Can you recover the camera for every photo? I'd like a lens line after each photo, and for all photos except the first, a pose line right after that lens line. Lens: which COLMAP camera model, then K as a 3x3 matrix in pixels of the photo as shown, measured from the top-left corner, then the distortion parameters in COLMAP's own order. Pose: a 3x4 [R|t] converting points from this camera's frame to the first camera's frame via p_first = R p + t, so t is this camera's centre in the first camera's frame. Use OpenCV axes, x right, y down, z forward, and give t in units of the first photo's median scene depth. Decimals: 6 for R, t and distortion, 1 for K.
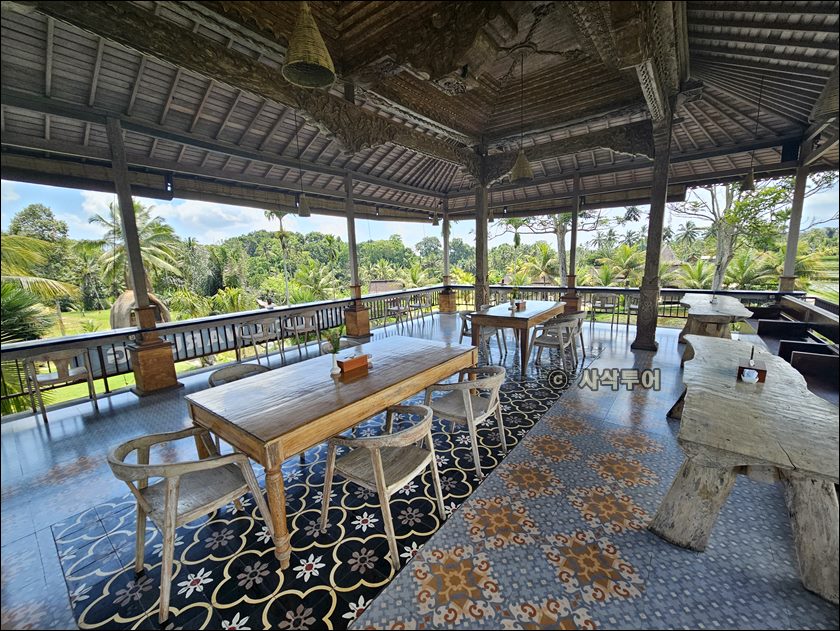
lens RADIAL K [[340.4, 0, 419.4], [0, 340.4, 320.9], [0, 0, 1]] dist [-0.000965, 0.001312]
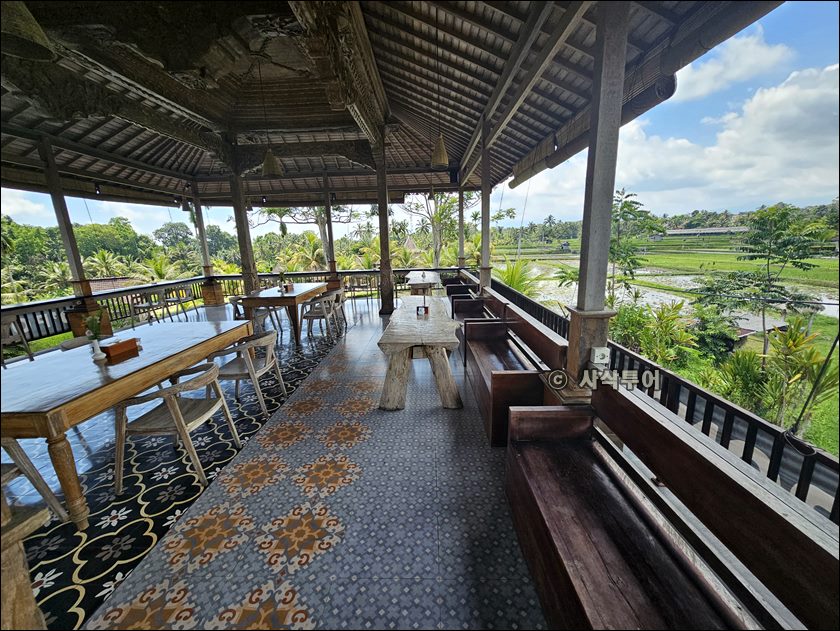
lens RADIAL K [[340.4, 0, 415.0], [0, 340.4, 321.8], [0, 0, 1]] dist [-0.000965, 0.001312]
pose [[0.809242, -0.128384, 0.573276, -0.025141], [0.110588, 0.991674, 0.065976, 0.036528], [-0.576974, 0.010007, 0.816701, -0.154781]]
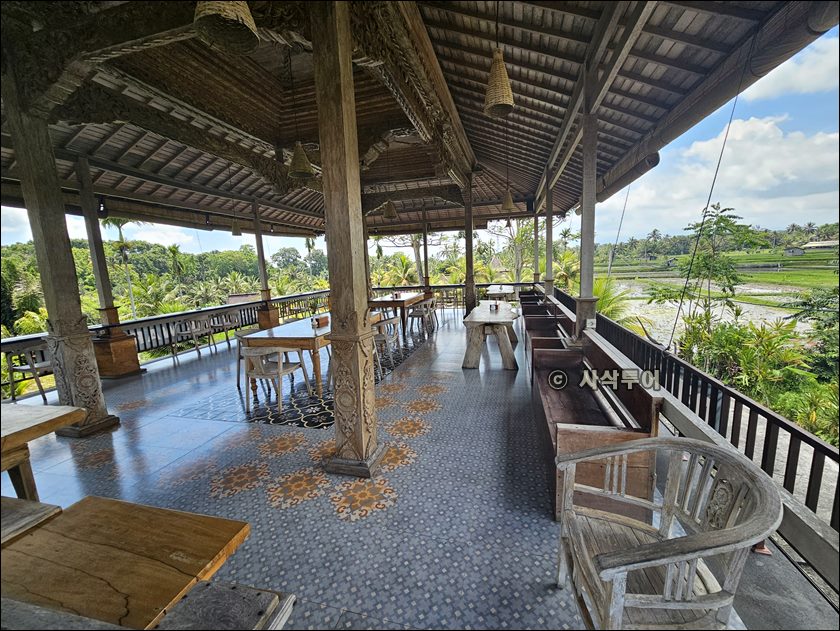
lens RADIAL K [[340.4, 0, 421.9], [0, 340.4, 318.2], [0, 0, 1]] dist [-0.000965, 0.001312]
pose [[0.920231, -0.072013, 0.384695, -0.188318], [0.086849, 0.995994, -0.021307, 0.093360], [-0.381619, 0.053018, 0.922798, -0.427954]]
